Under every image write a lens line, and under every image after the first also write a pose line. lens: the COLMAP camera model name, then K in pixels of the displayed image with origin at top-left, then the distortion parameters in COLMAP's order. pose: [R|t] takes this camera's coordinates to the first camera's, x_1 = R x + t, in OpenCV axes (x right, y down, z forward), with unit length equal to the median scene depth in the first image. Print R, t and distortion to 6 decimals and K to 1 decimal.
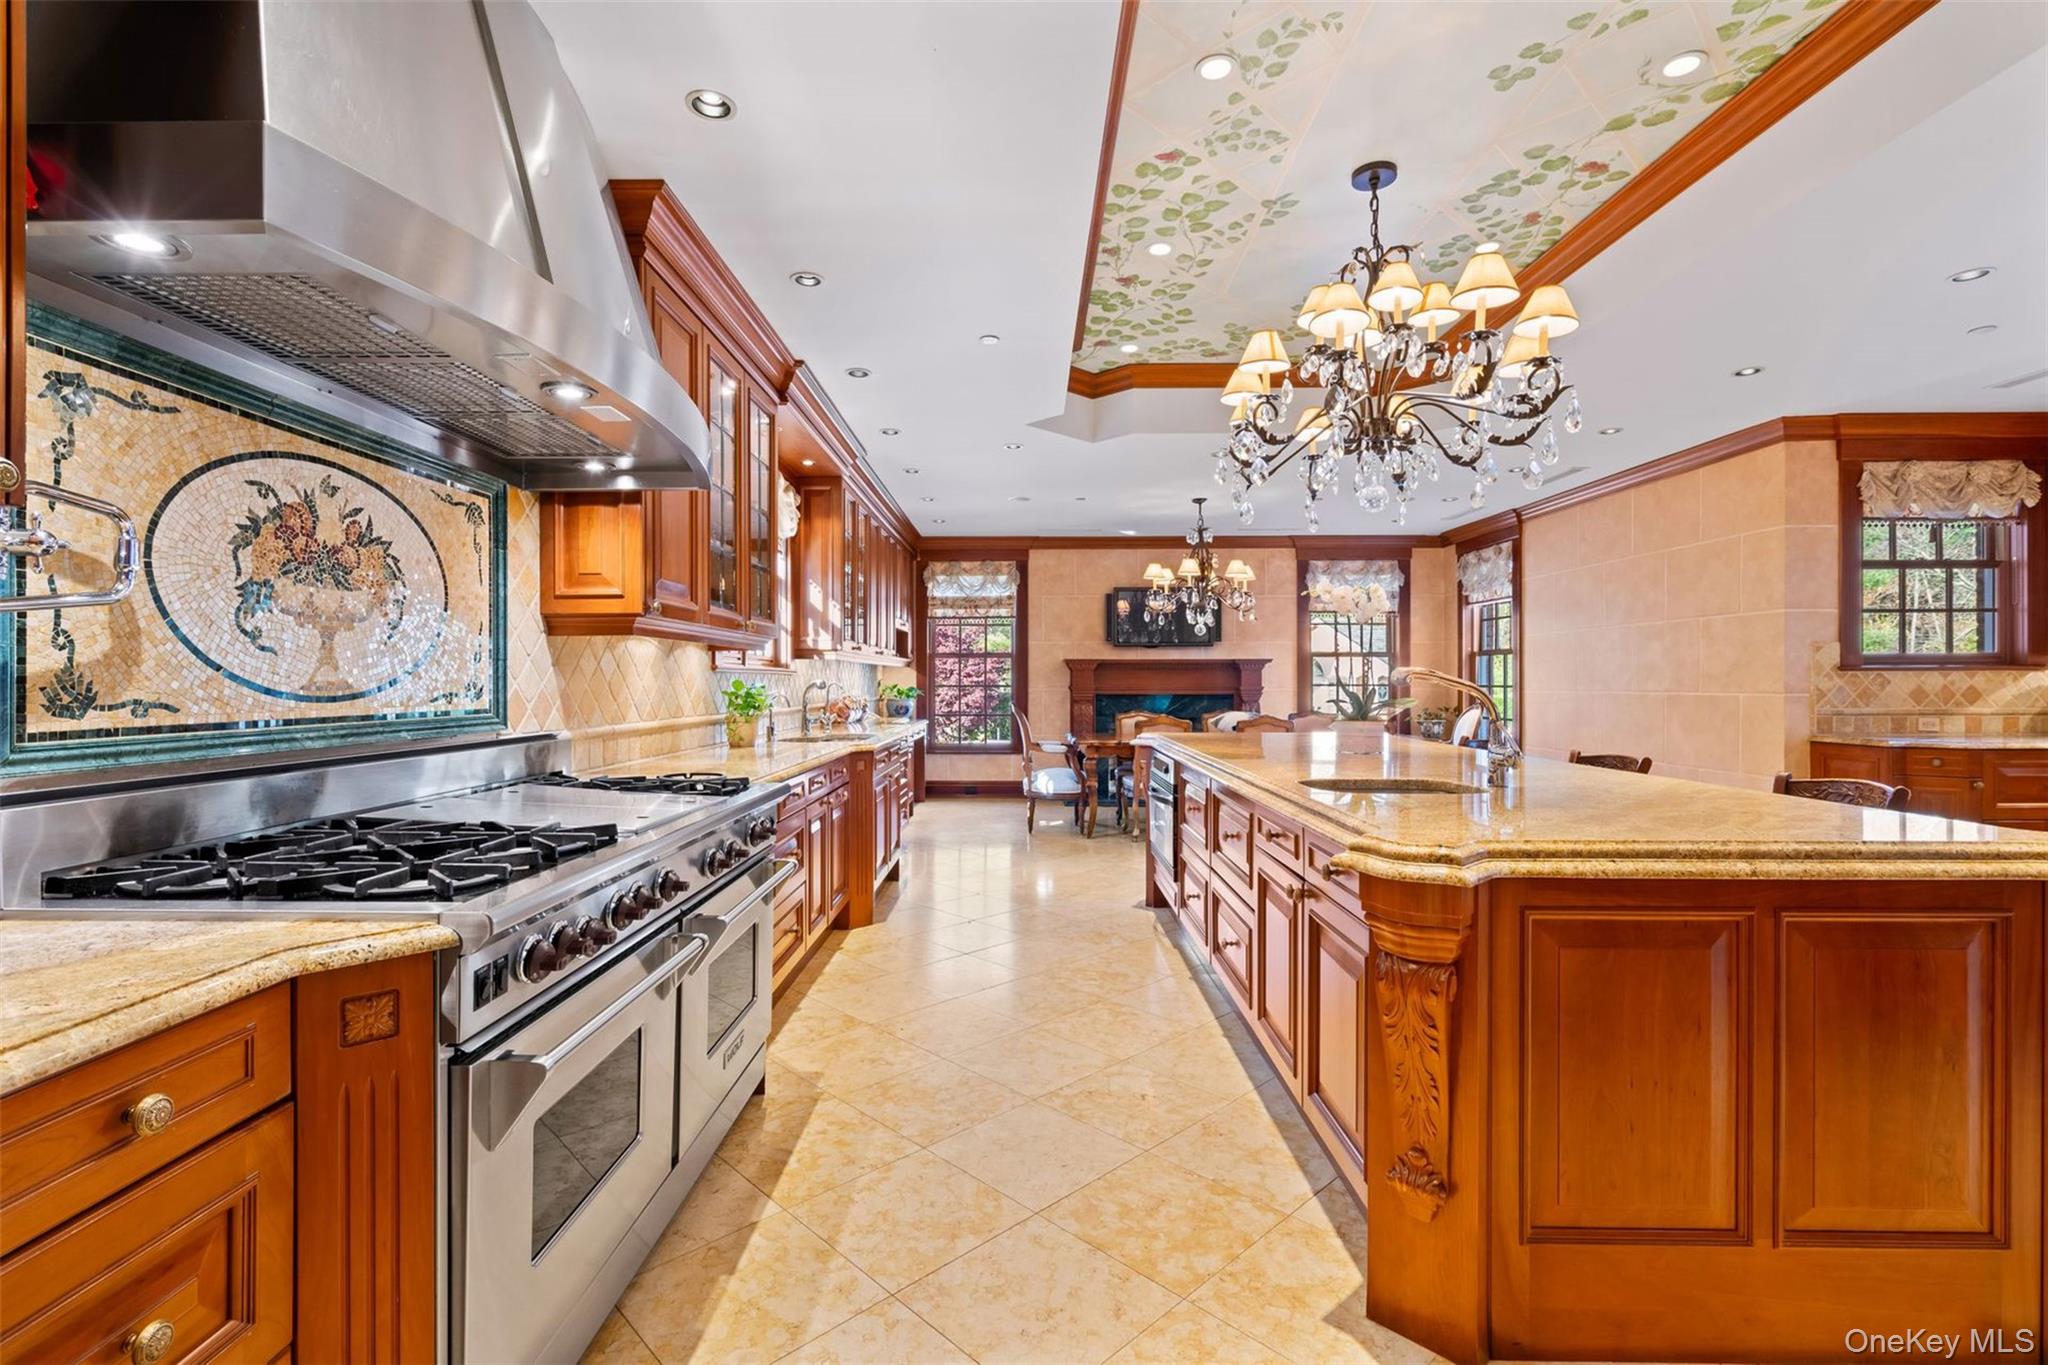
lens RADIAL K [[921.6, 0, 1024.0], [0, 921.6, 682.5], [0, 0, 1]] dist [-0.001027, 0.000235]
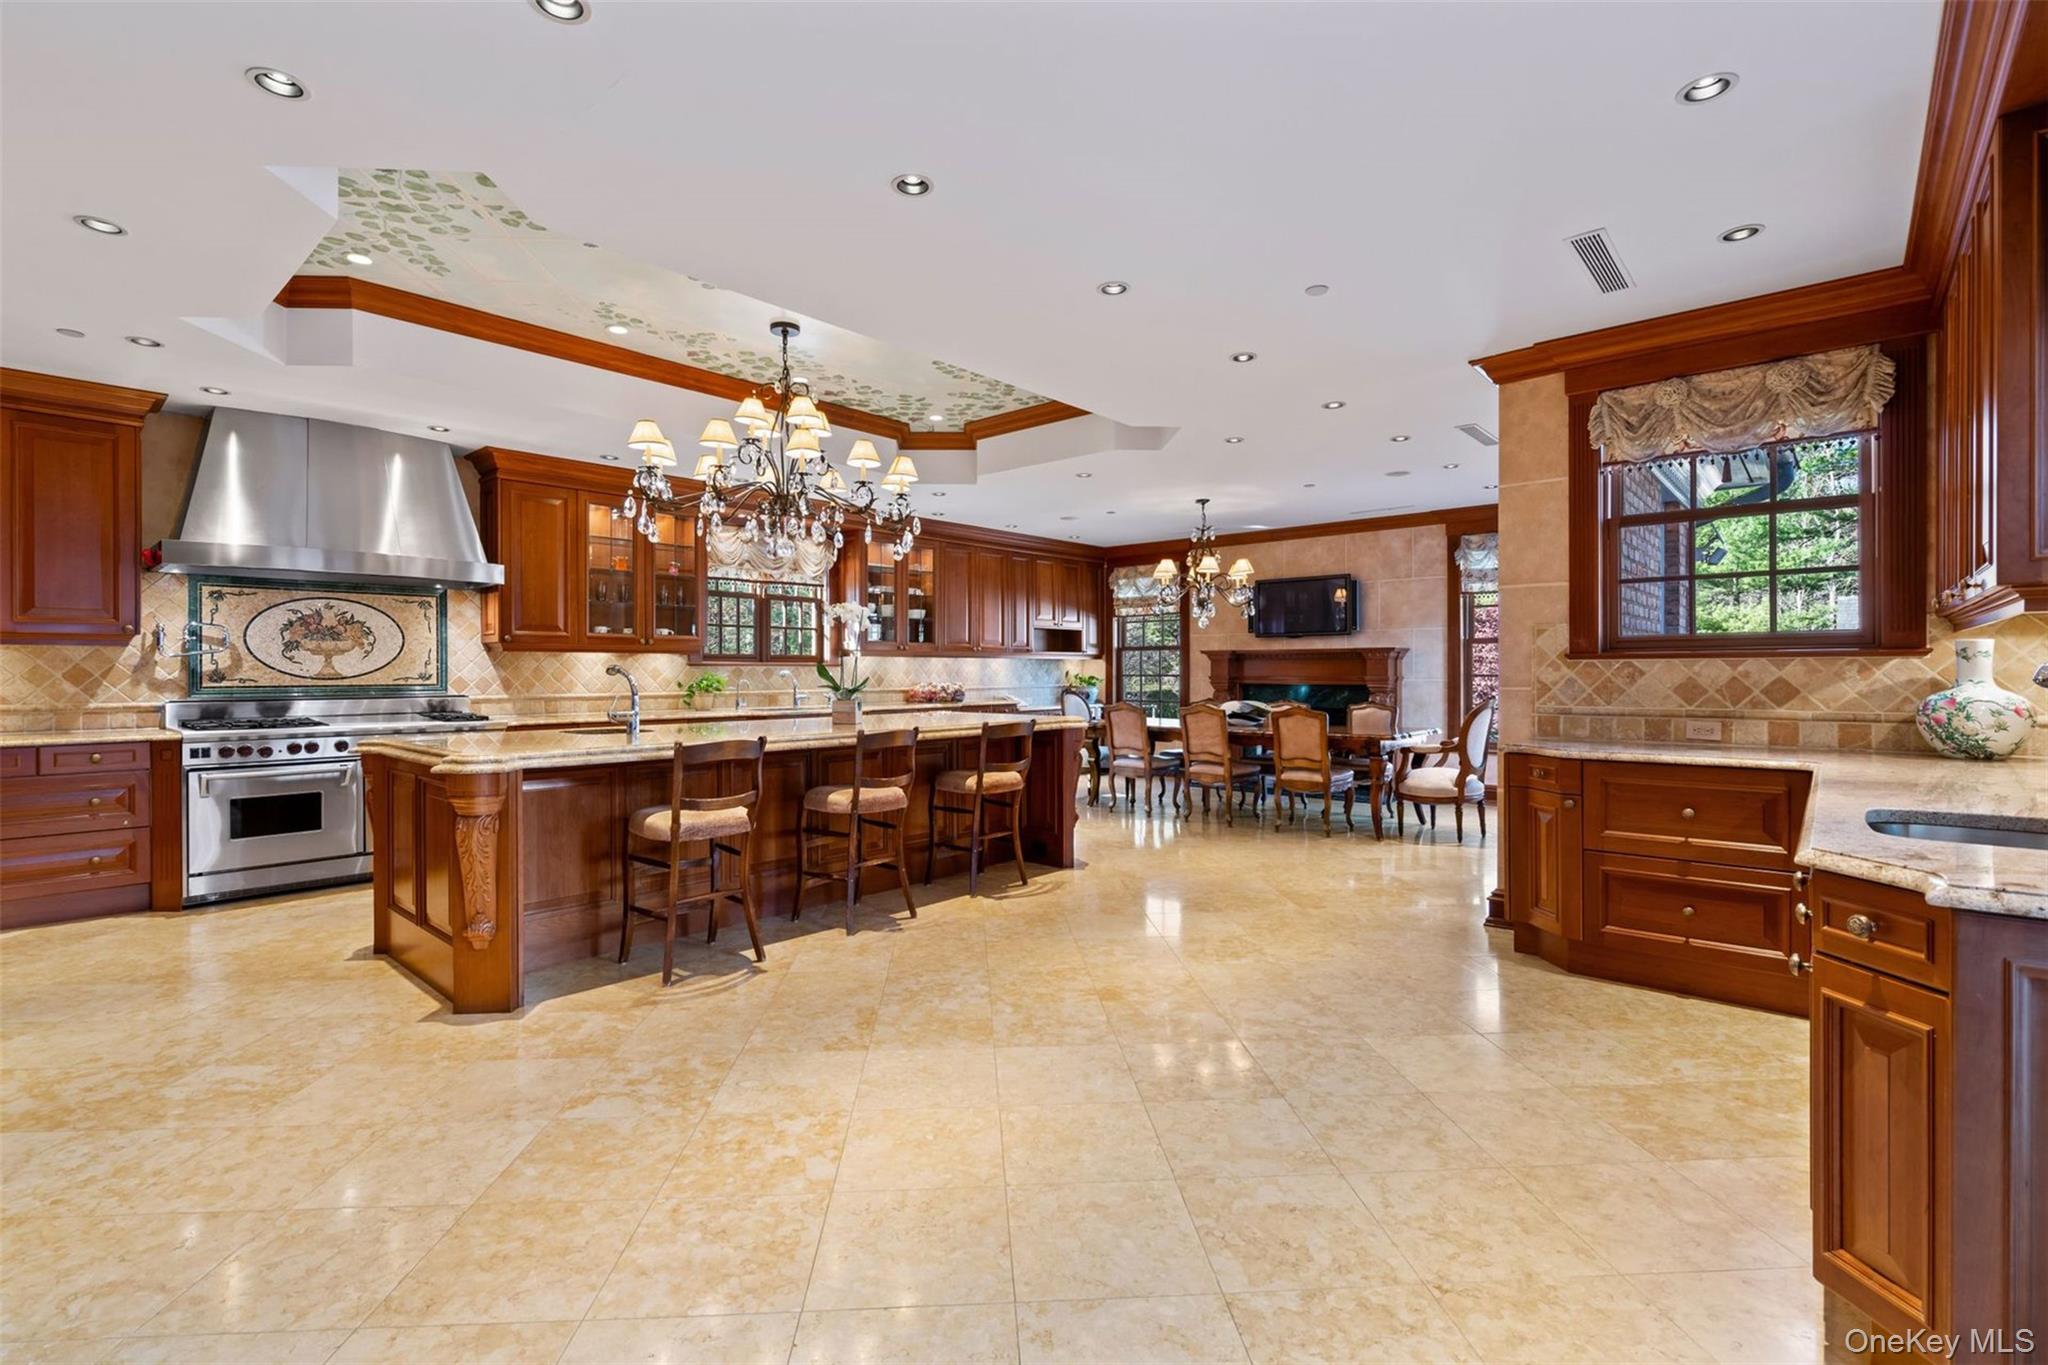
lens RADIAL K [[921.6, 0, 1024.0], [0, 921.6, 682.5], [0, 0, 1]] dist [-0.001027, 0.000235]
pose [[0.756983, 0.007713, -0.653389, 1.051437], [0.000206, 0.999927, 0.012043, -0.002016], [0.653434, -0.009251, 0.756927, 0.084528]]
